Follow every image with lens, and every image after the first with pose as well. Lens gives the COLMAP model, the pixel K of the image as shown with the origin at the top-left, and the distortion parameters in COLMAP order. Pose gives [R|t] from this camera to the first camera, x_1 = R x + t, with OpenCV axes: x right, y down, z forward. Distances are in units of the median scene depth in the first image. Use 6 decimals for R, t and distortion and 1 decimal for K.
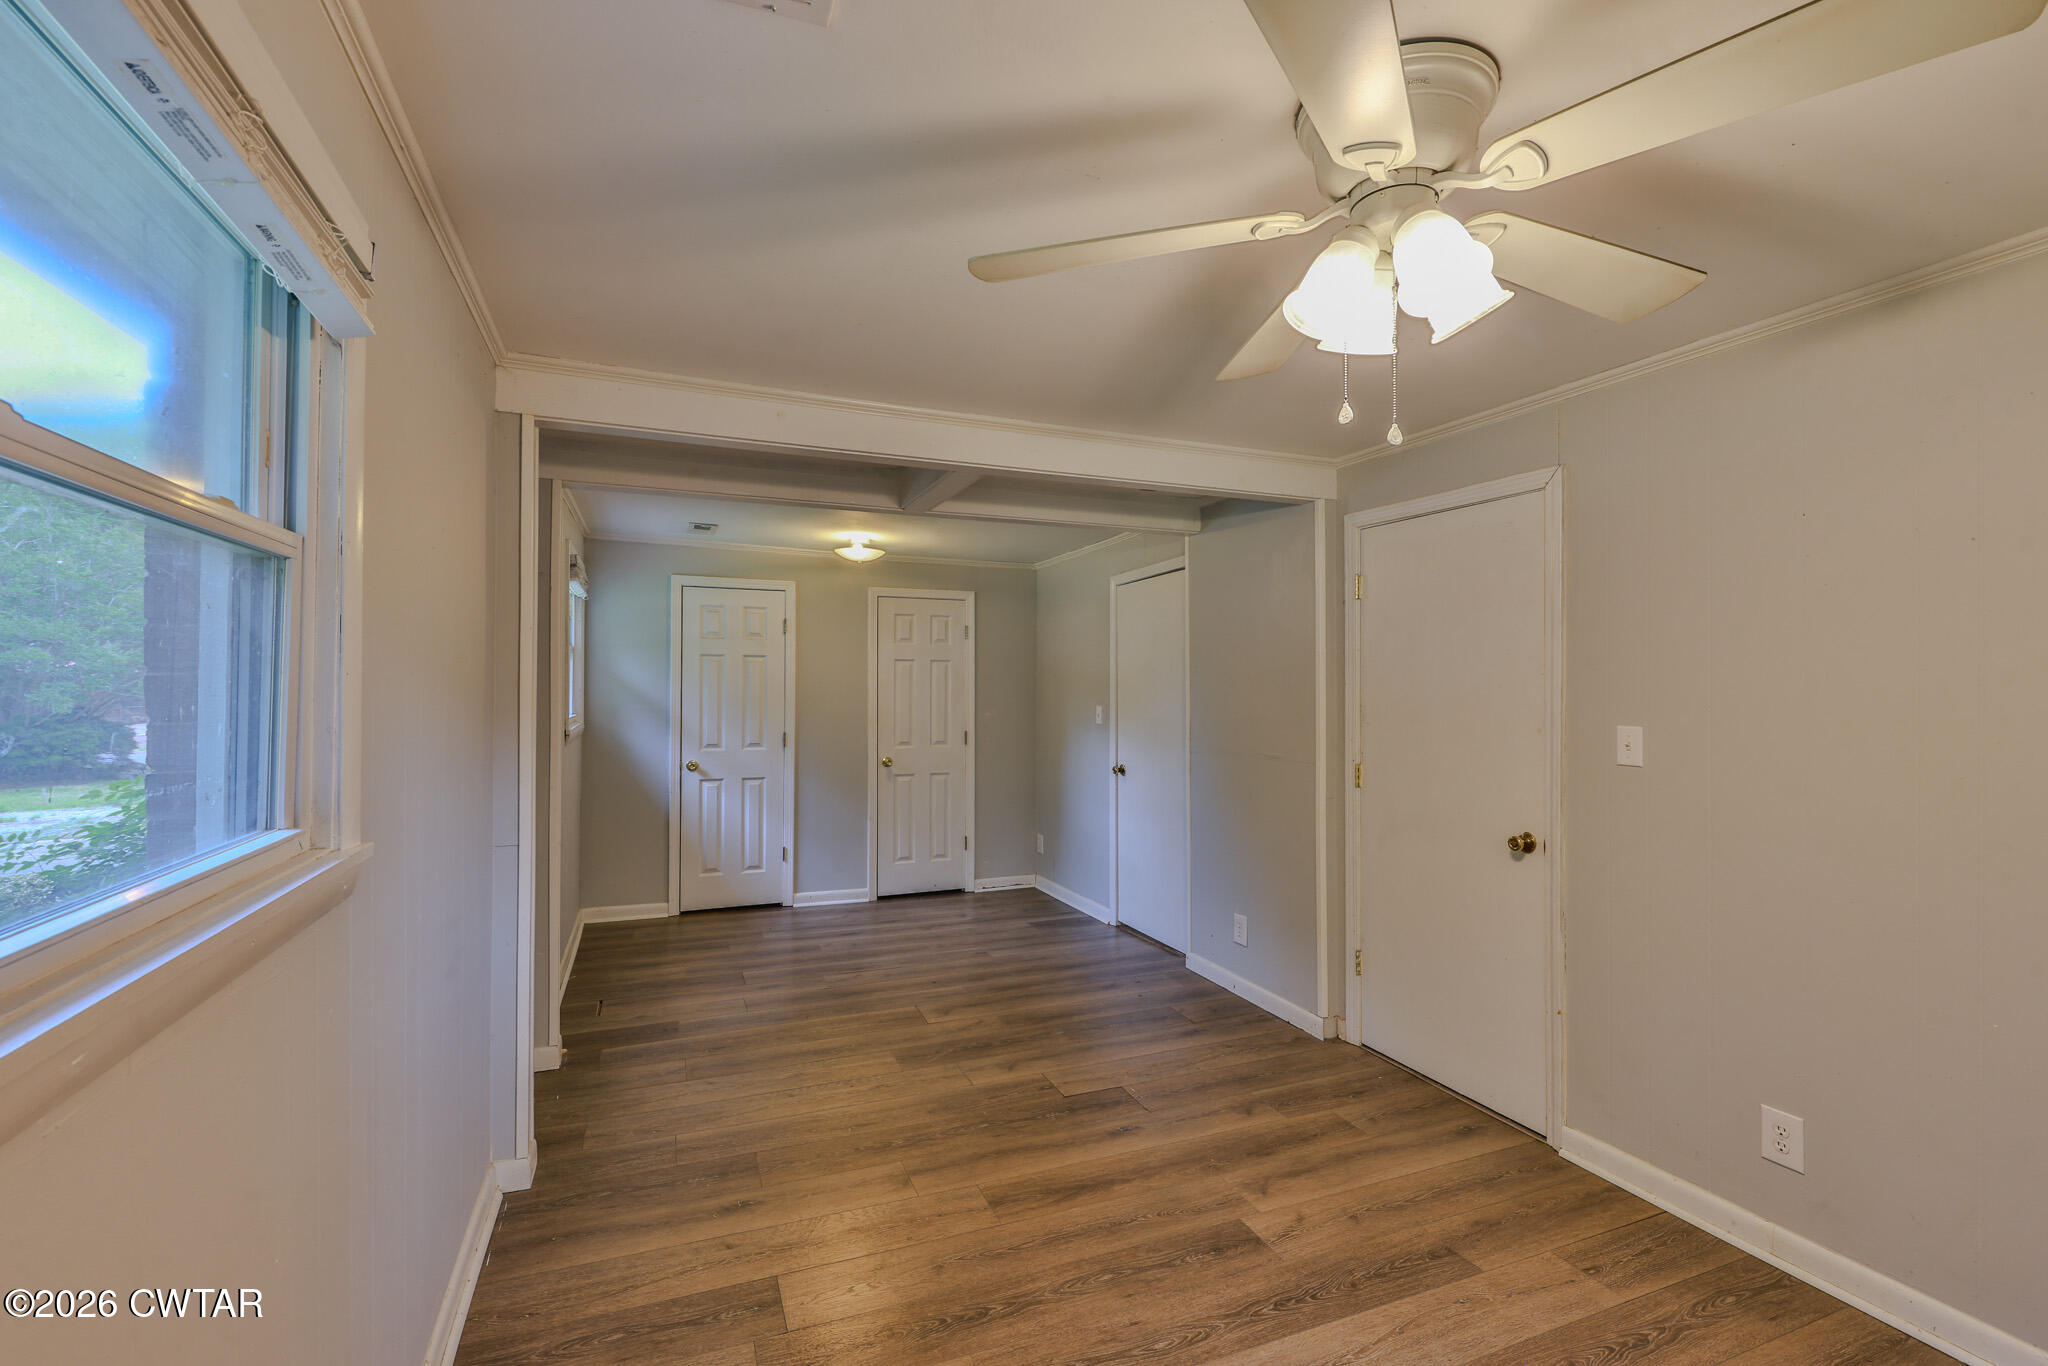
lens RADIAL K [[840.3, 0, 1023.2], [0, 840.3, 681.7], [0, 0, 1]] dist [0.029293, 0.000155]
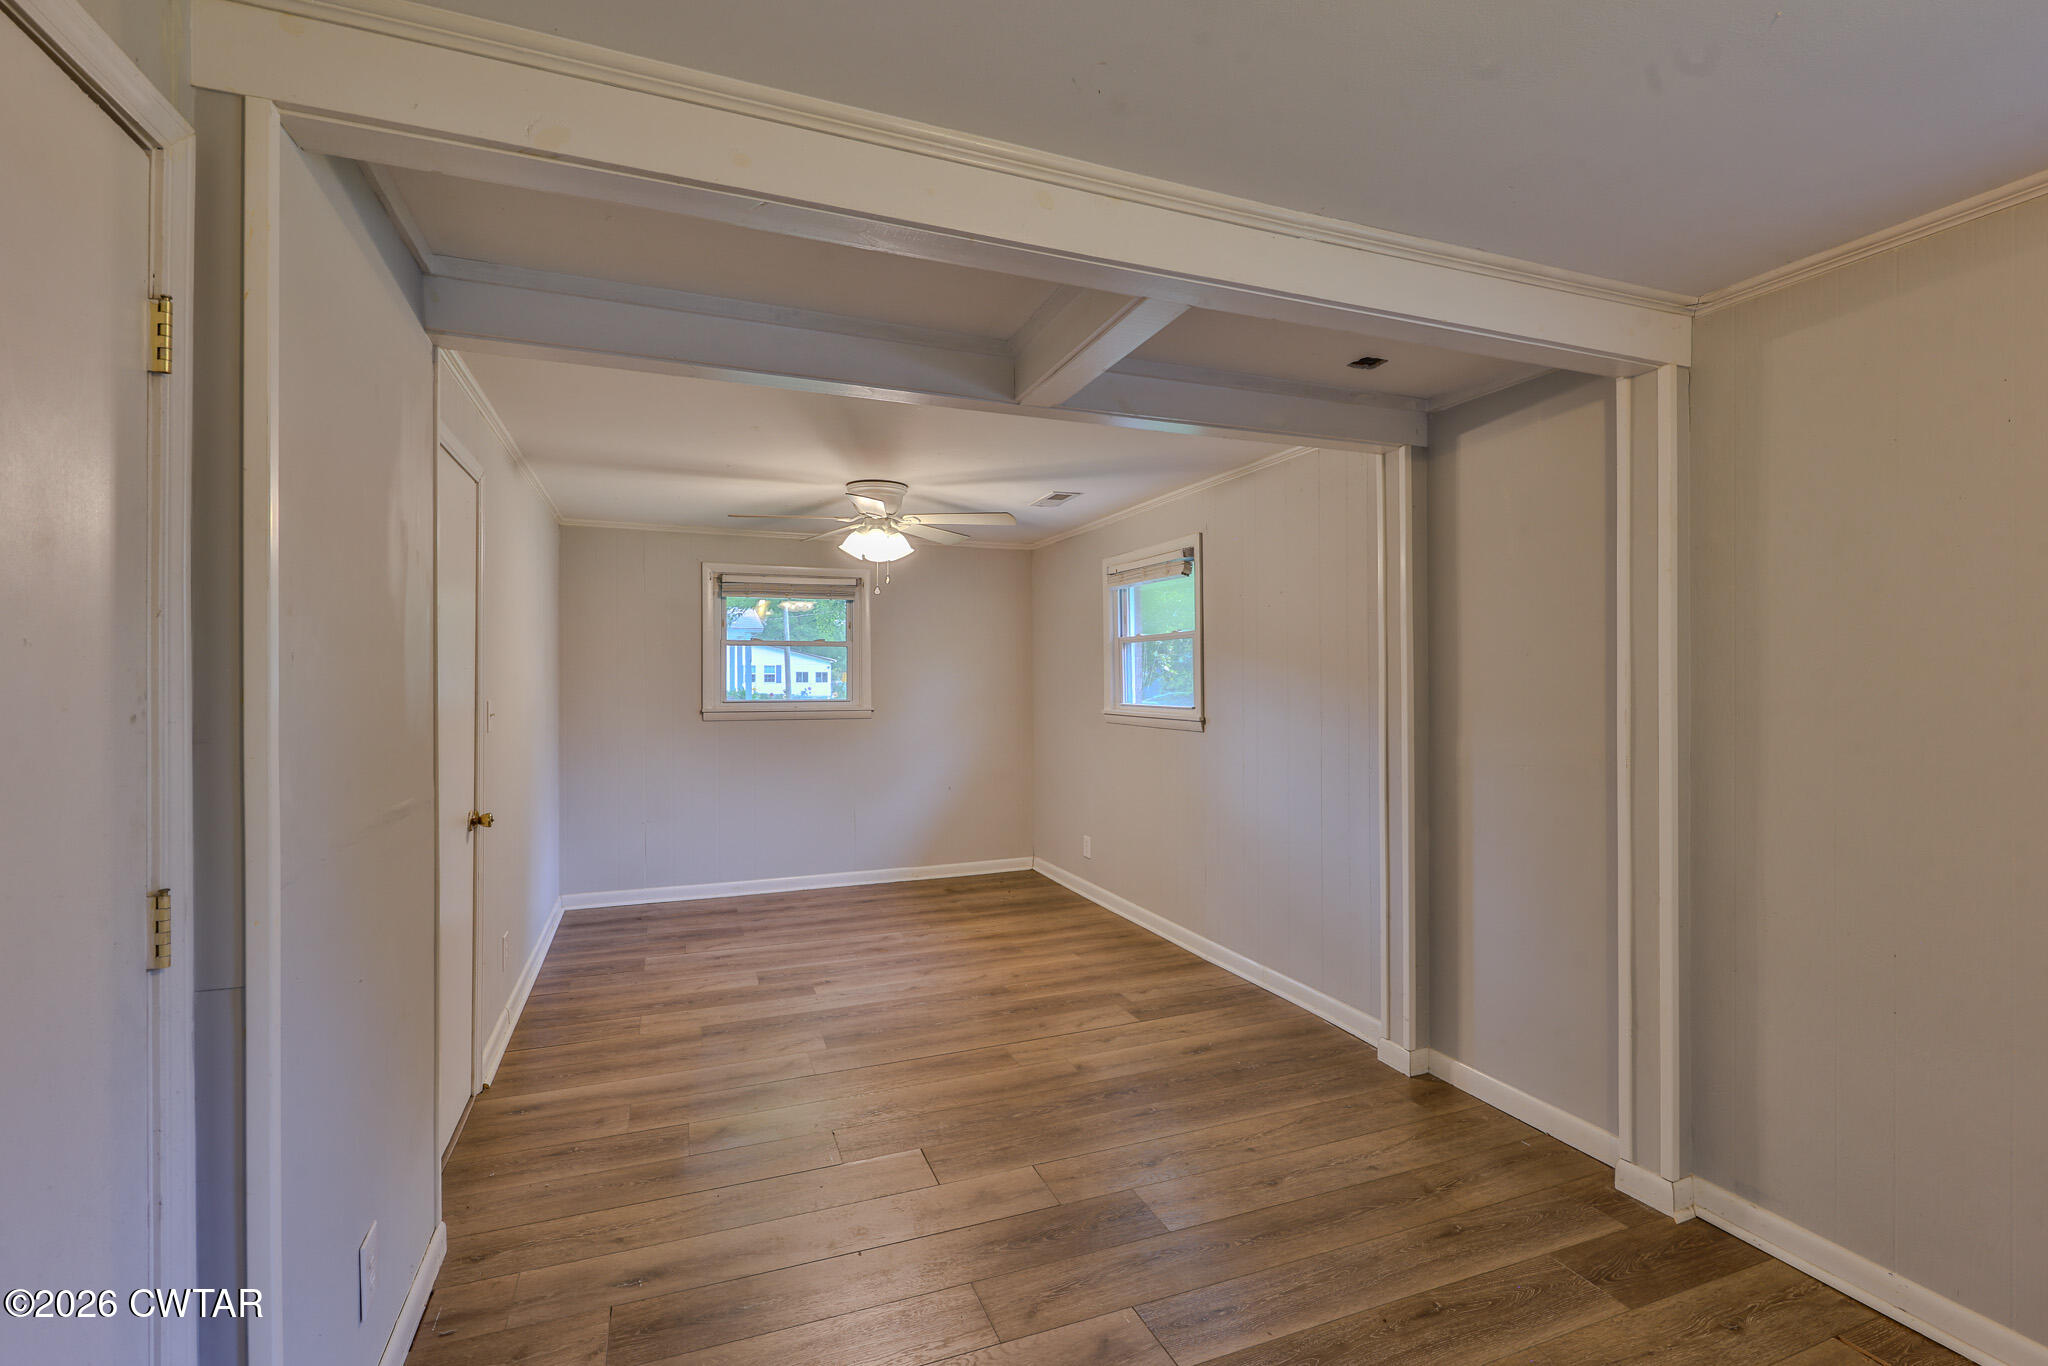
lens RADIAL K [[840.3, 0, 1024.8], [0, 840.3, 674.7], [0, 0, 1]] dist [0.029293, 0.000155]
pose [[-0.999805, 0.000695, 0.019725, -0.083831], [0.000470, 0.999935, -0.011413, 0.042640], [-0.019731, -0.011401, -0.999740, 2.213922]]
